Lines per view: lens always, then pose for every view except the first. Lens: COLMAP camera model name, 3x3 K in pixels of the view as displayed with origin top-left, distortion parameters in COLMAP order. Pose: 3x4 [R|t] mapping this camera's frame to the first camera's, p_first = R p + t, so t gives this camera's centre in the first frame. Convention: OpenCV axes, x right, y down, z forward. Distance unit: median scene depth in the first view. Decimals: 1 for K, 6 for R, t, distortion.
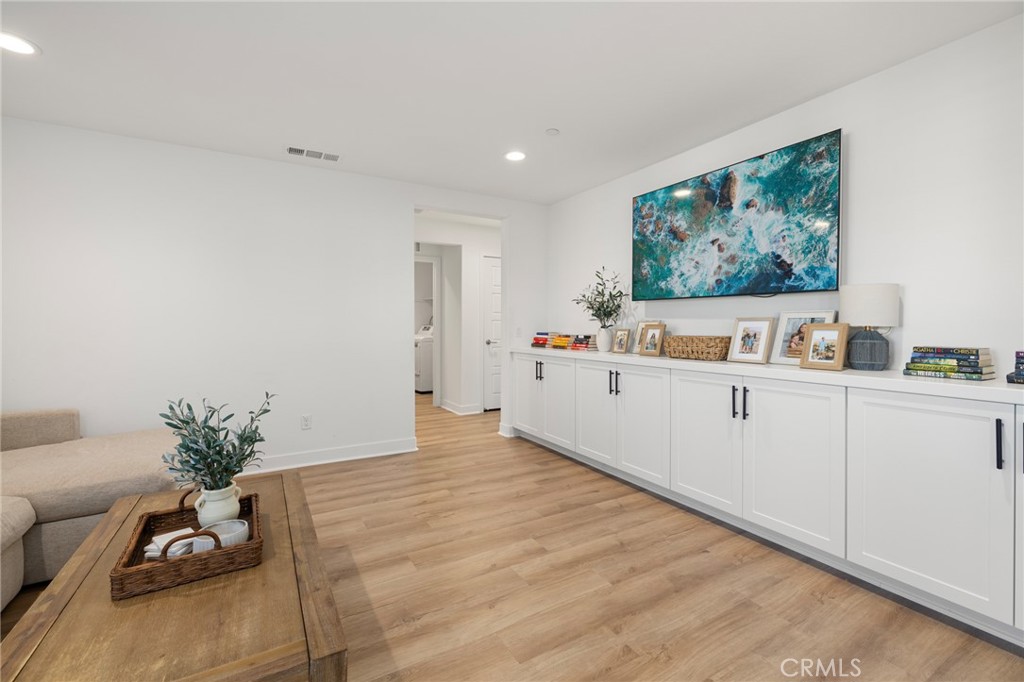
lens RADIAL K [[426.2, 0, 511.2], [0, 426.2, 335.9], [0, 0, 1]] dist [-0.018787, 0.001455]
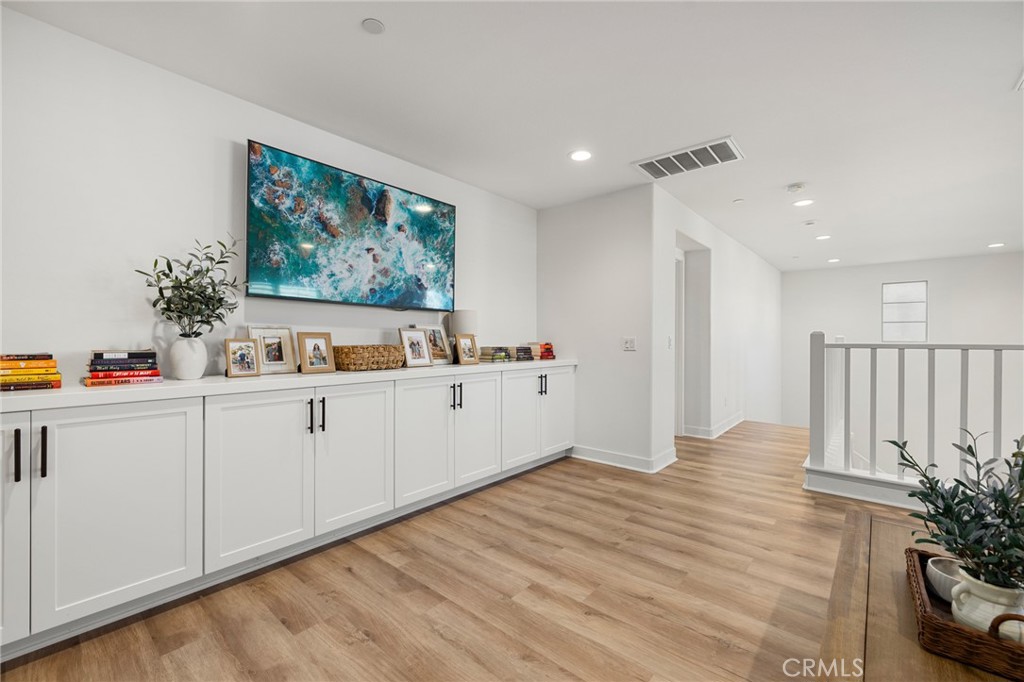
lens RADIAL K [[426.2, 0, 502.5], [0, 426.2, 341.8], [0, 0, 1]] dist [-0.018787, 0.001455]
pose [[-0.307692, -0.012665, 0.951402, -0.603262], [0.022059, 0.999548, 0.020440, -0.021657], [-0.951230, 0.027276, -0.307274, 1.075510]]
